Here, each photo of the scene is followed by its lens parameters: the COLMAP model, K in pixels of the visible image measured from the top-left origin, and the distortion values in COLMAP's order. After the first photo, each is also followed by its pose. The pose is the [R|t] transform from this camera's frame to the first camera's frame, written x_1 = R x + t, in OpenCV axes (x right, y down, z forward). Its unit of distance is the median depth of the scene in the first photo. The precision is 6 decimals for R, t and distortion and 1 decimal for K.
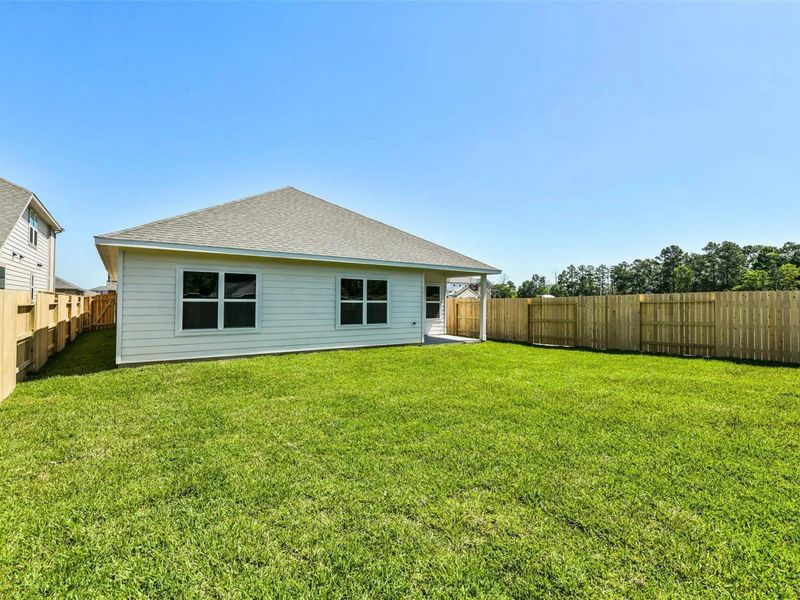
lens RADIAL K [[393.7, 0, 401.4], [0, 393.7, 299.1], [0, 0, 1]] dist [-0.007766, -0.004333]
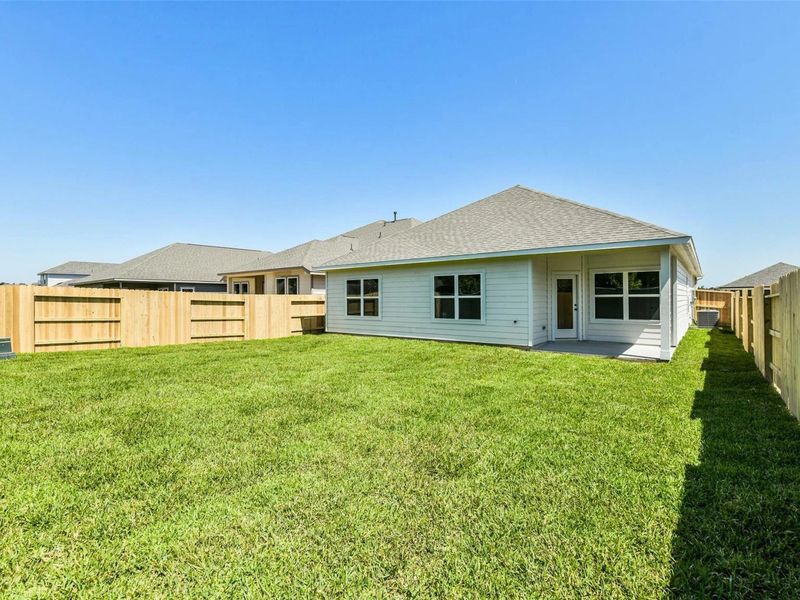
lens RADIAL K [[367.5, 0, 402.5], [0, 367.5, 296.8], [0, 0, 1]] dist [-0.001864, -0.000214]
pose [[0.304785, -0.011324, -0.952354, 0.772379], [0.014783, 0.999865, -0.007158, 0.010695], [0.952307, -0.011898, 0.304911, 0.576119]]
